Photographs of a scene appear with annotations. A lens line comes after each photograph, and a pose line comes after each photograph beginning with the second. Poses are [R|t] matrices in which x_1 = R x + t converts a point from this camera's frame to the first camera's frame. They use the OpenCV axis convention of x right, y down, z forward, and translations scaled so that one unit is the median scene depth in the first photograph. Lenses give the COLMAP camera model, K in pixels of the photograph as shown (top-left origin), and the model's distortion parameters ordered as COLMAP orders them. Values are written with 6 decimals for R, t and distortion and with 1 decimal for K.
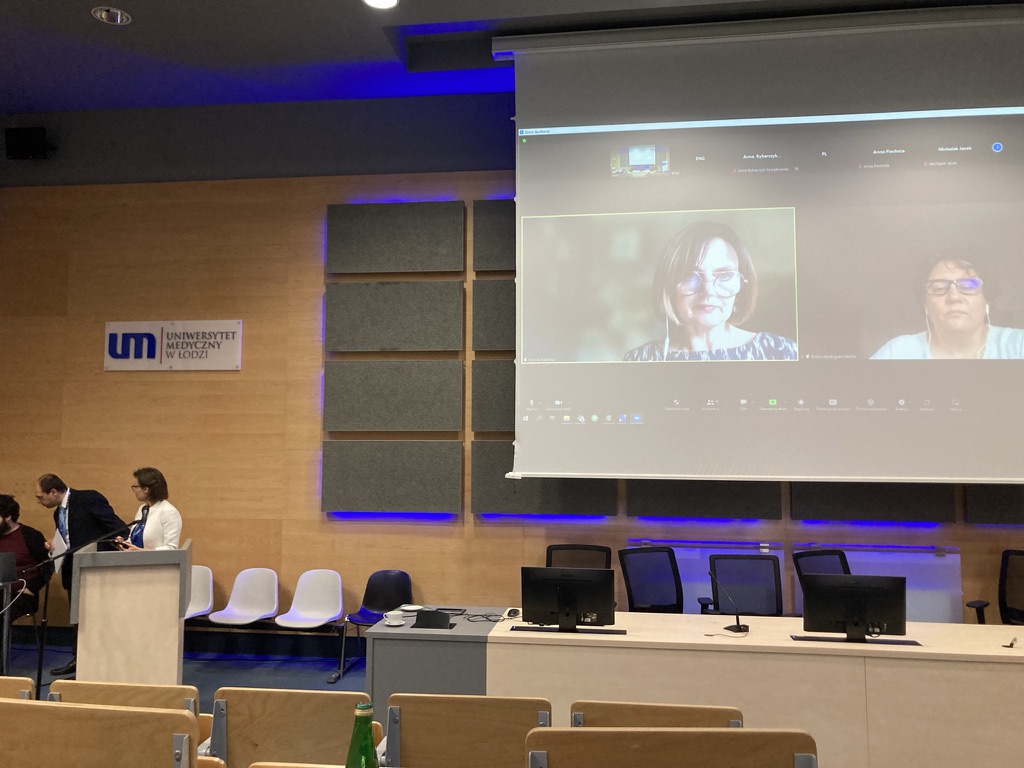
lens RADIAL K [[831.8, 0, 509.0], [0, 831.8, 378.7], [0, 0, 1]] dist [0.010696, 0.003813]
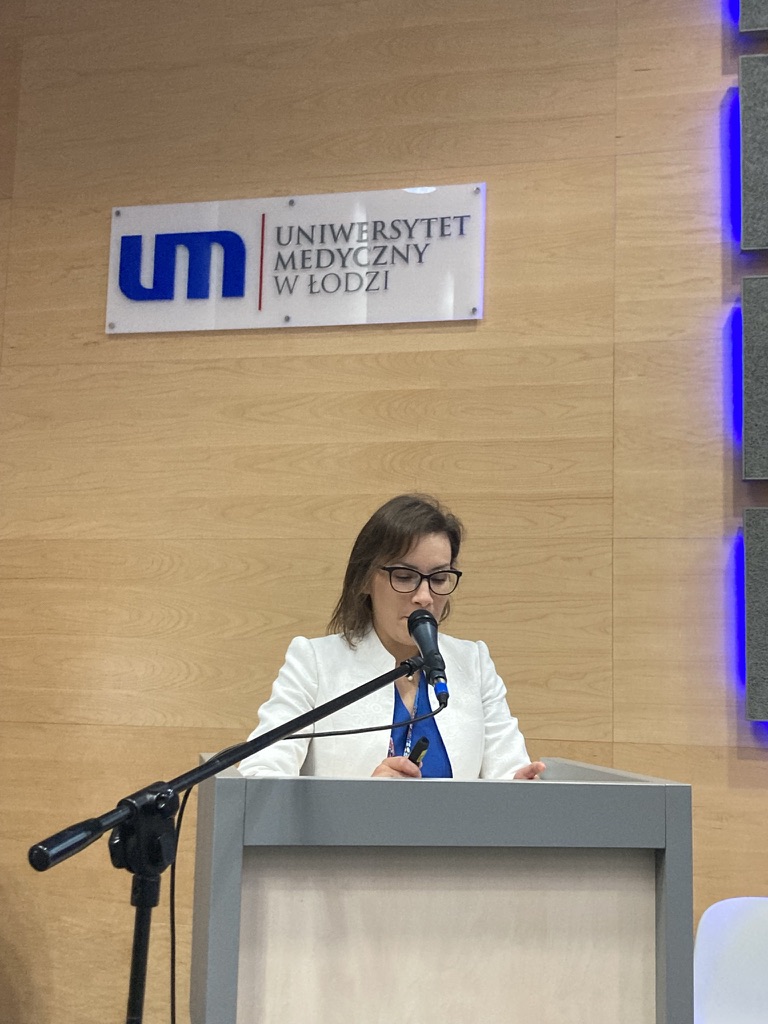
lens RADIAL K [[1287.8, 0, 384.0], [0, 1287.8, 512.0], [0, 0, 1]] dist [0.136433, -0.014862]
pose [[0.993160, 0.008520, -0.116454, -0.317955], [-0.015779, 0.997979, -0.061560, 0.114277], [0.115694, 0.062976, 0.991287, 0.476226]]
